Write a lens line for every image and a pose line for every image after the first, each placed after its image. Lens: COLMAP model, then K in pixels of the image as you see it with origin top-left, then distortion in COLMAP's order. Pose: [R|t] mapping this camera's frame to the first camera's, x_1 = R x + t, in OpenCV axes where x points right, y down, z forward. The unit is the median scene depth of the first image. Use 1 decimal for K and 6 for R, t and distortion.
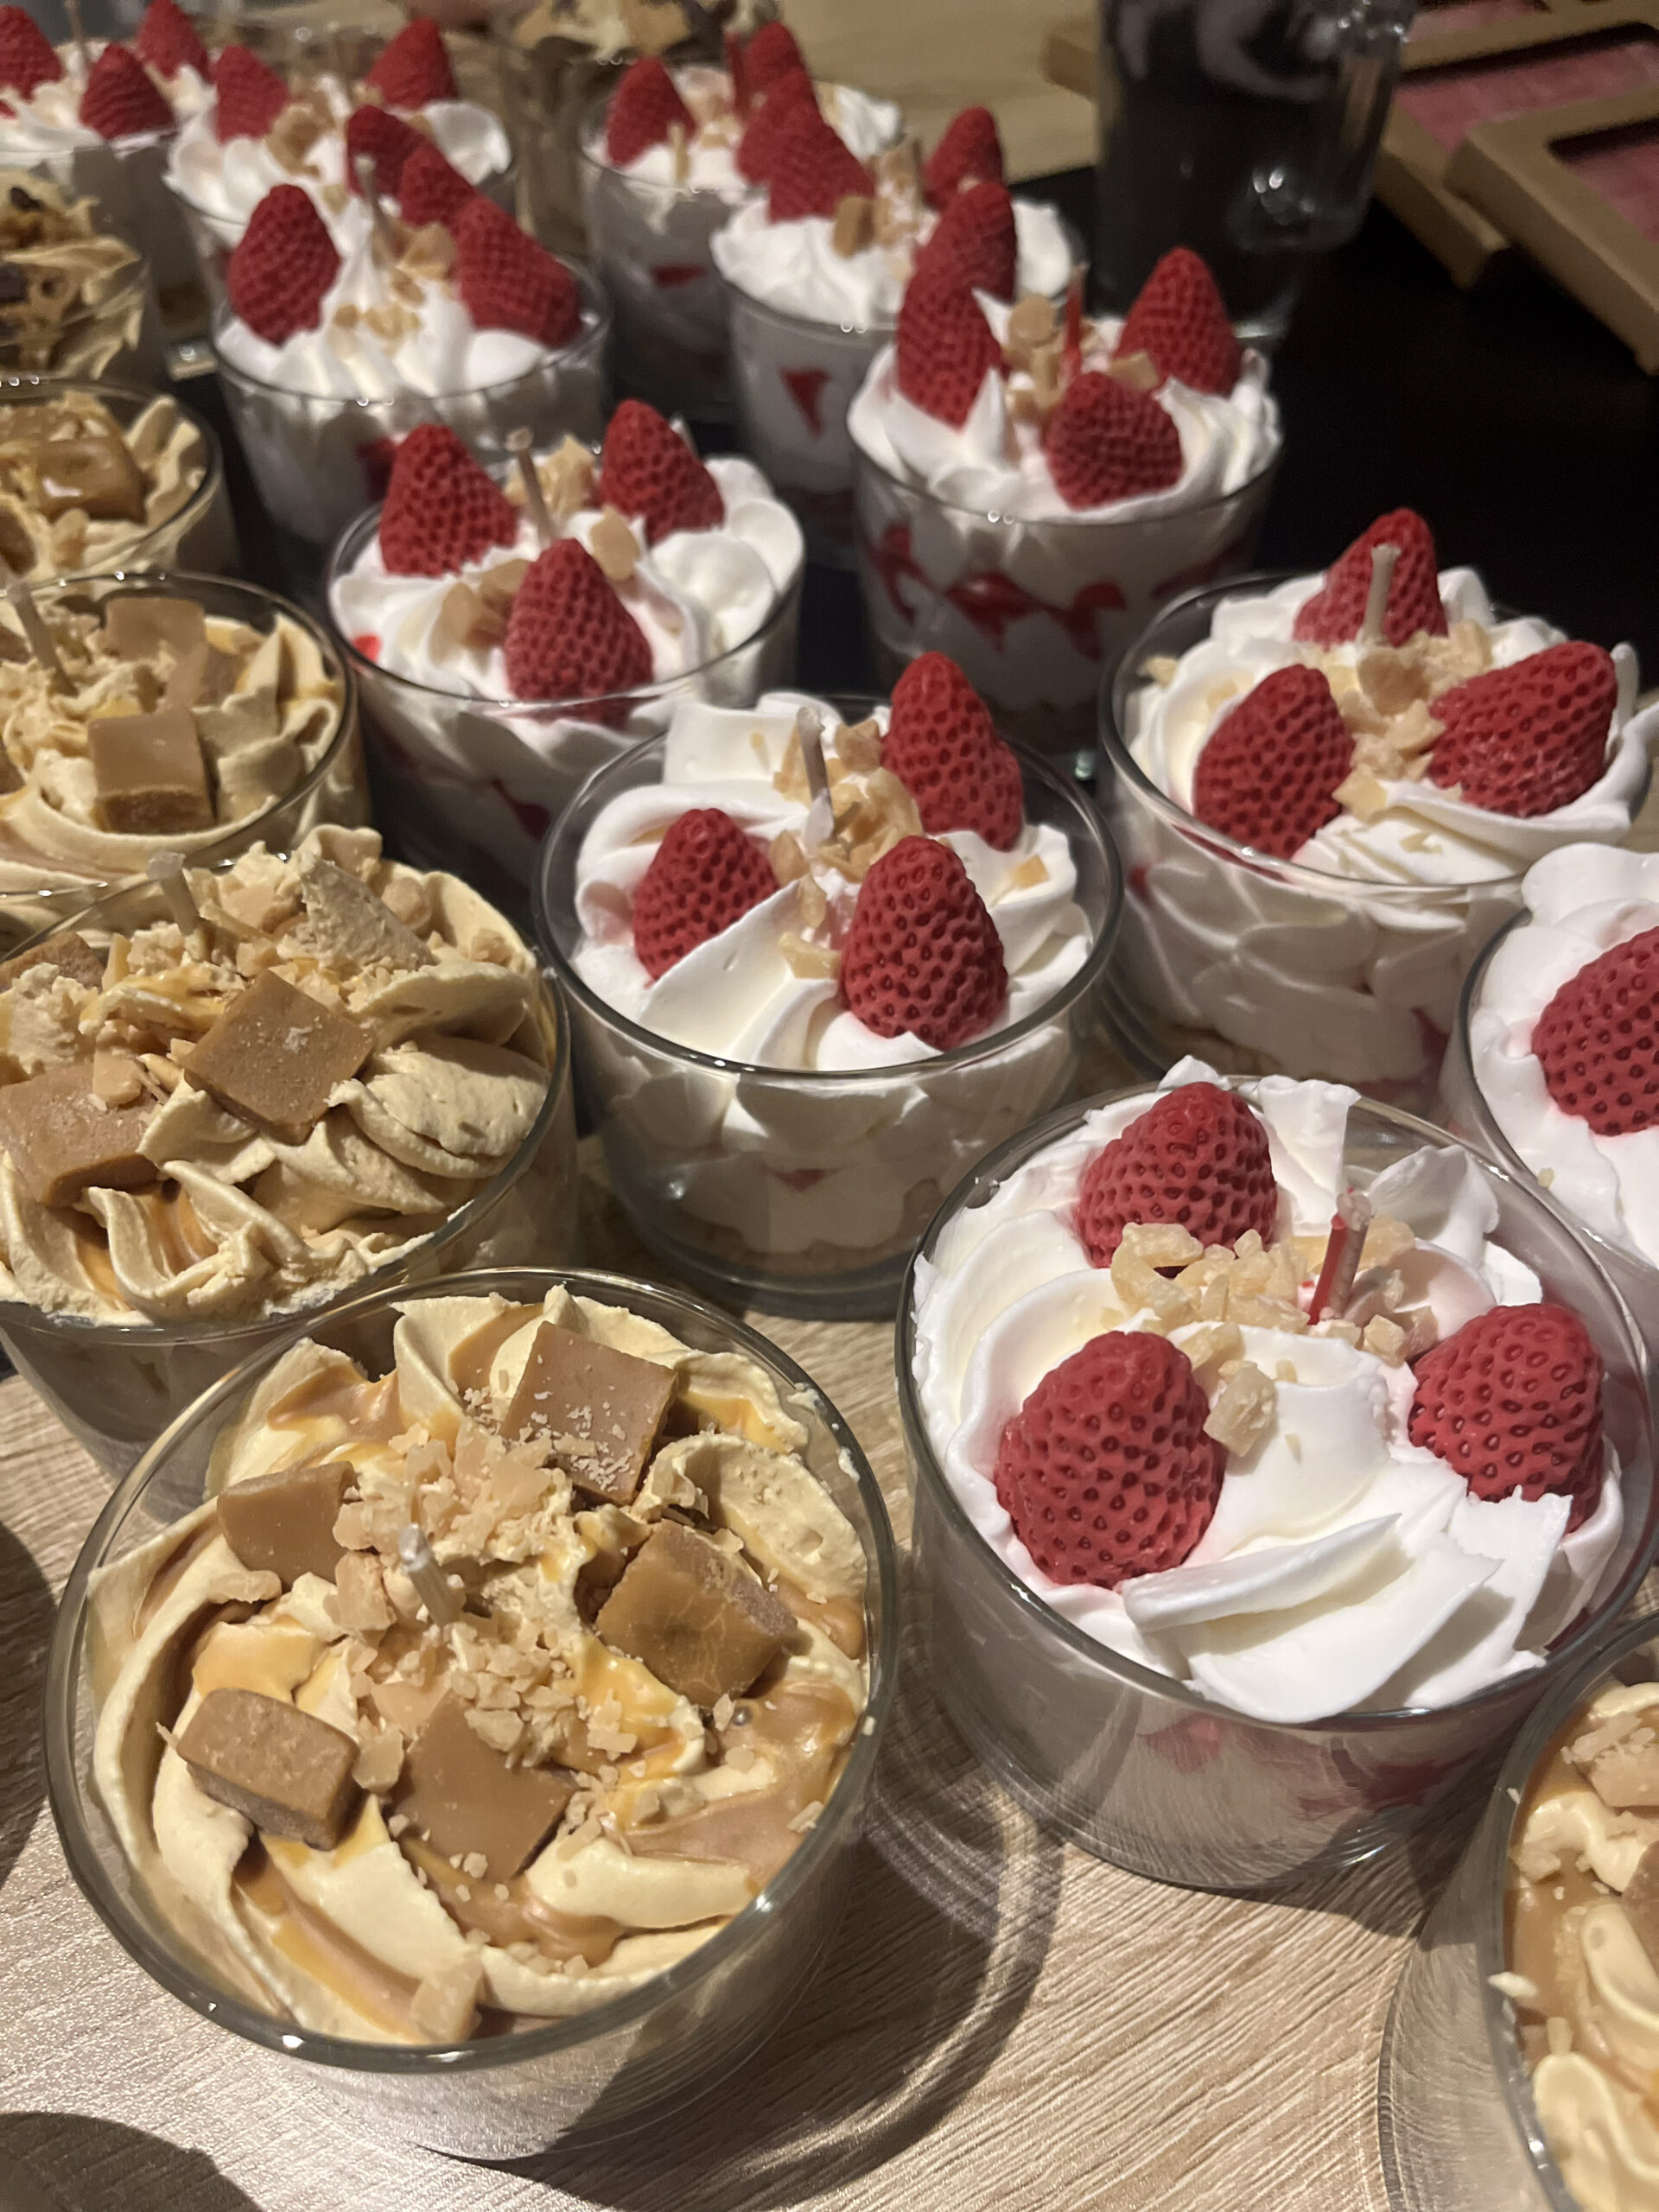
lens RADIAL K [[1676.8, 0, 832.4], [0, 1676.8, 1105.6], [0, 0, 1]] dist [-0.006968, -0.016259]
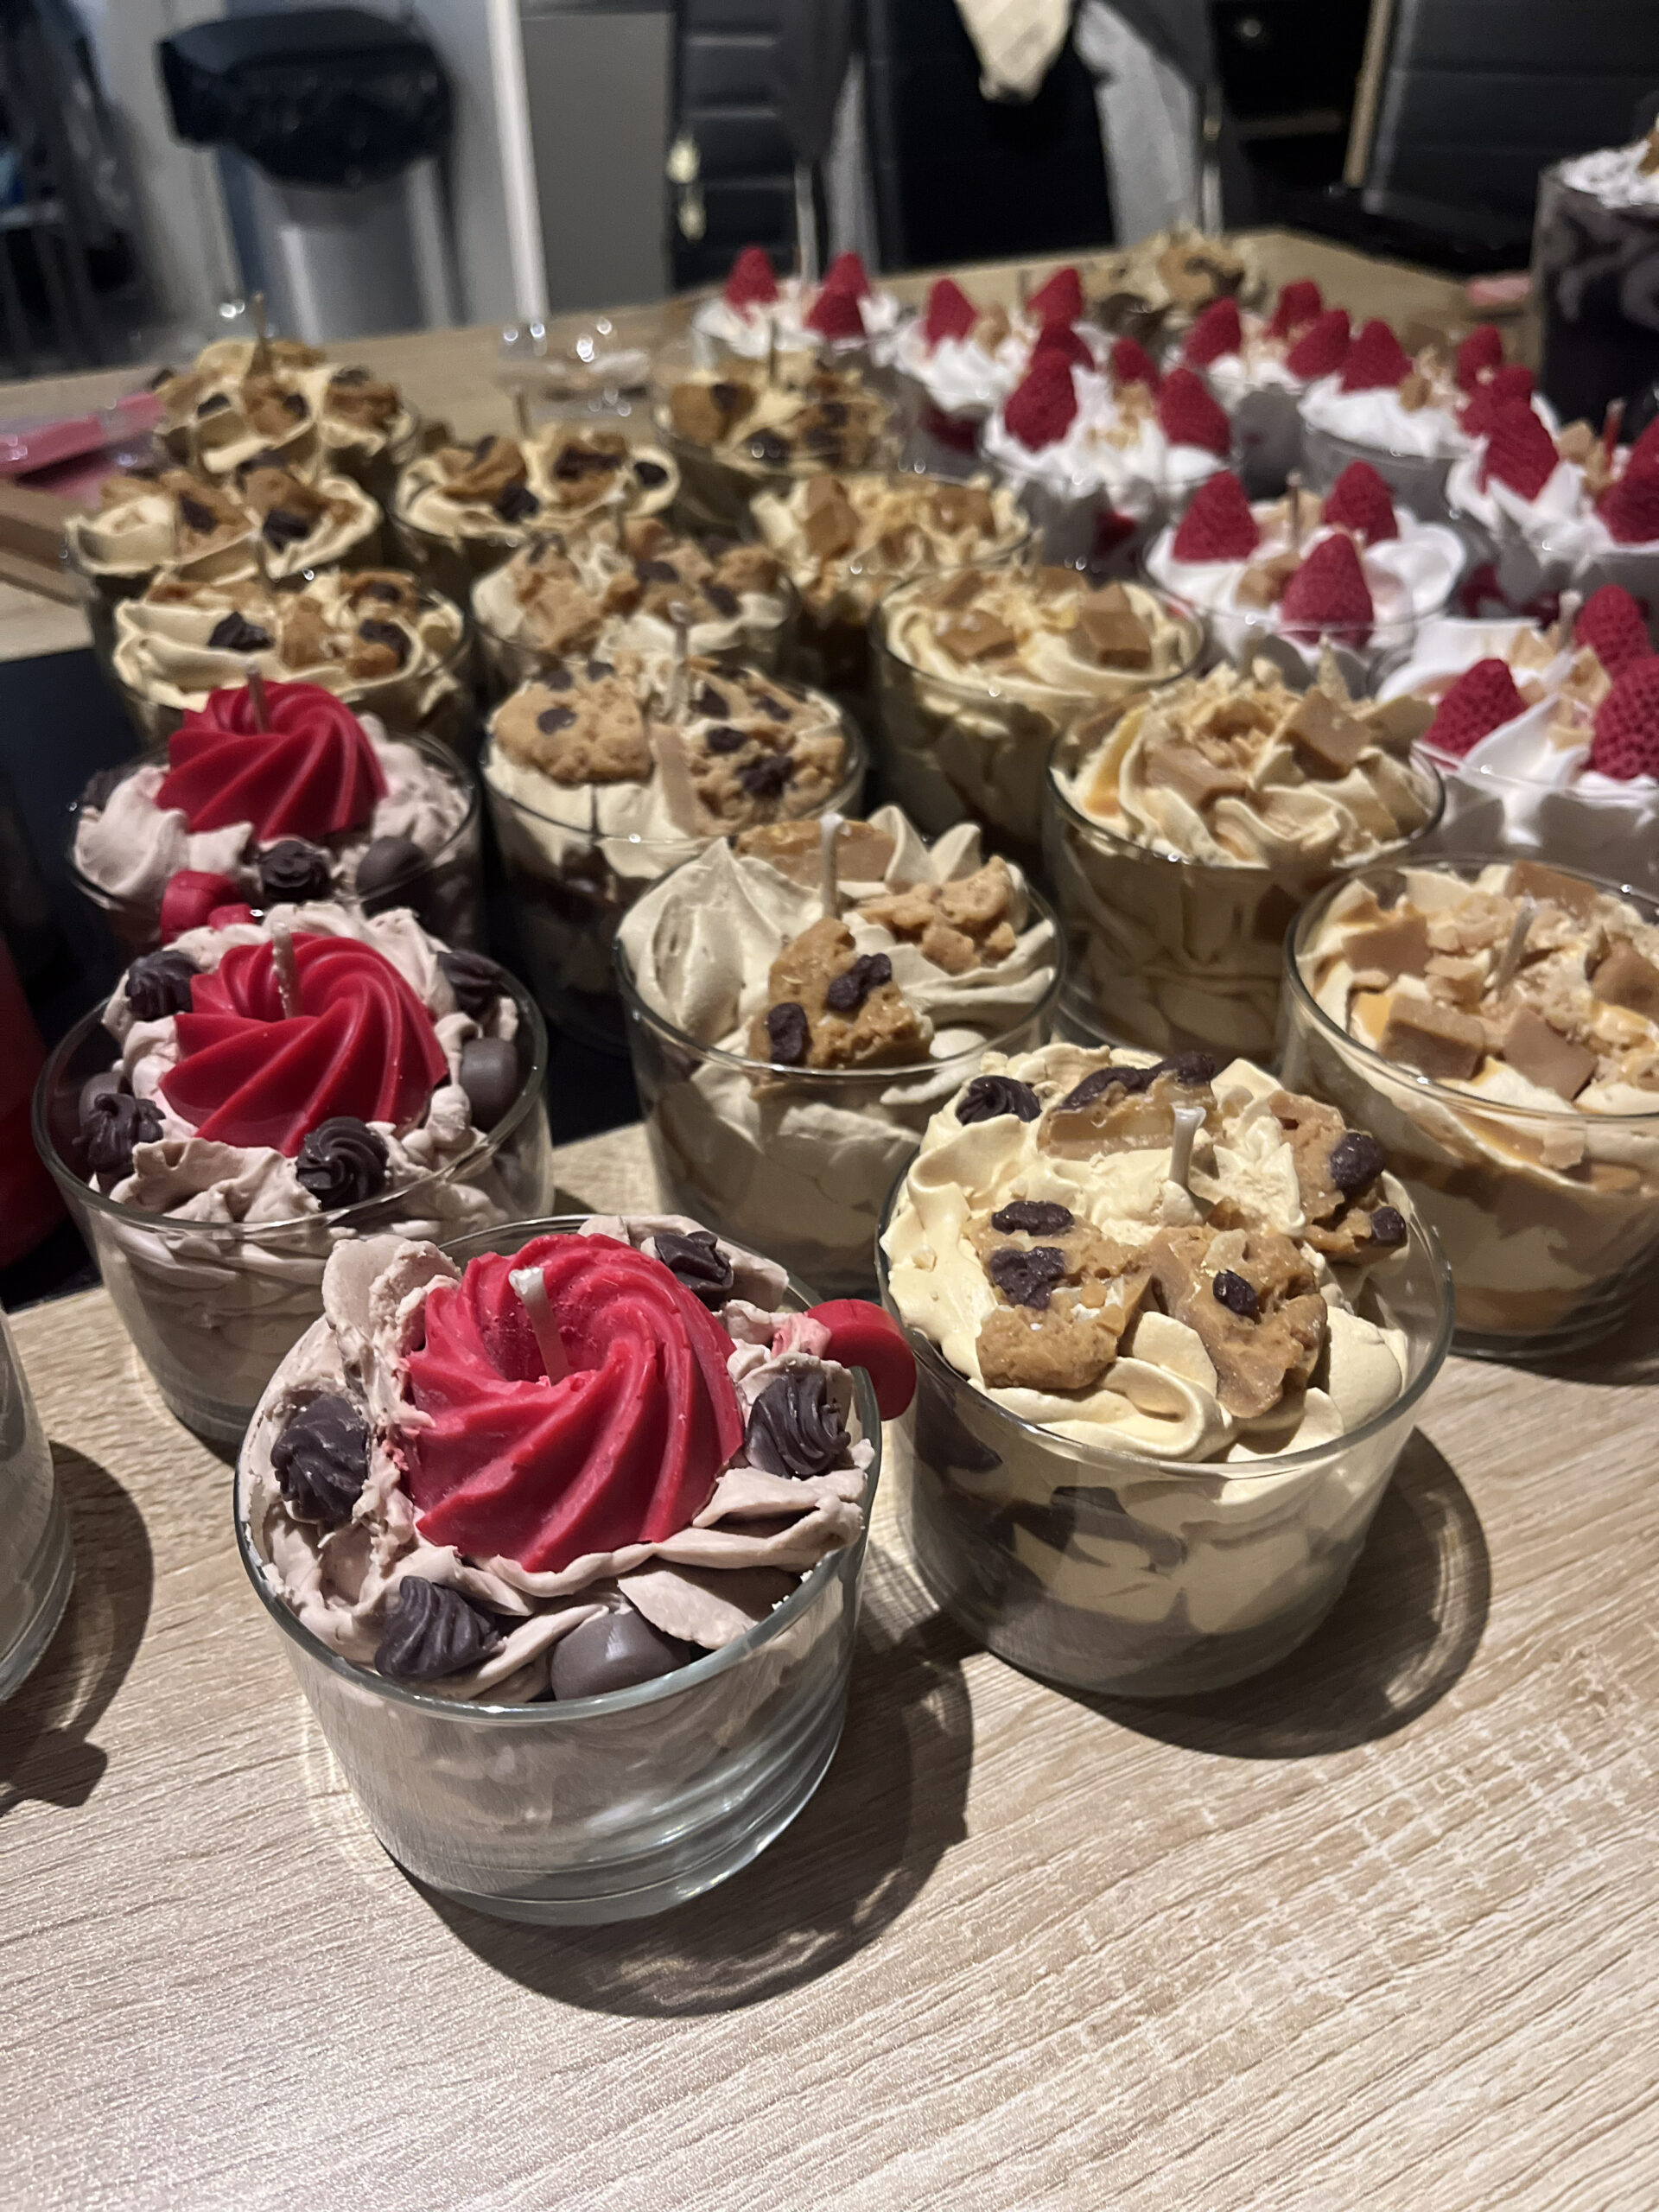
lens RADIAL K [[1676.8, 0, 827.5], [0, 1676.8, 1107.1], [0, 0, 1]] dist [-0.006968, -0.016259]
pose [[0.997929, 0.044763, -0.046197, -0.655486], [-0.051939, 0.984398, -0.168118, 0.587155], [0.037951, 0.170169, 0.984684, -0.582113]]
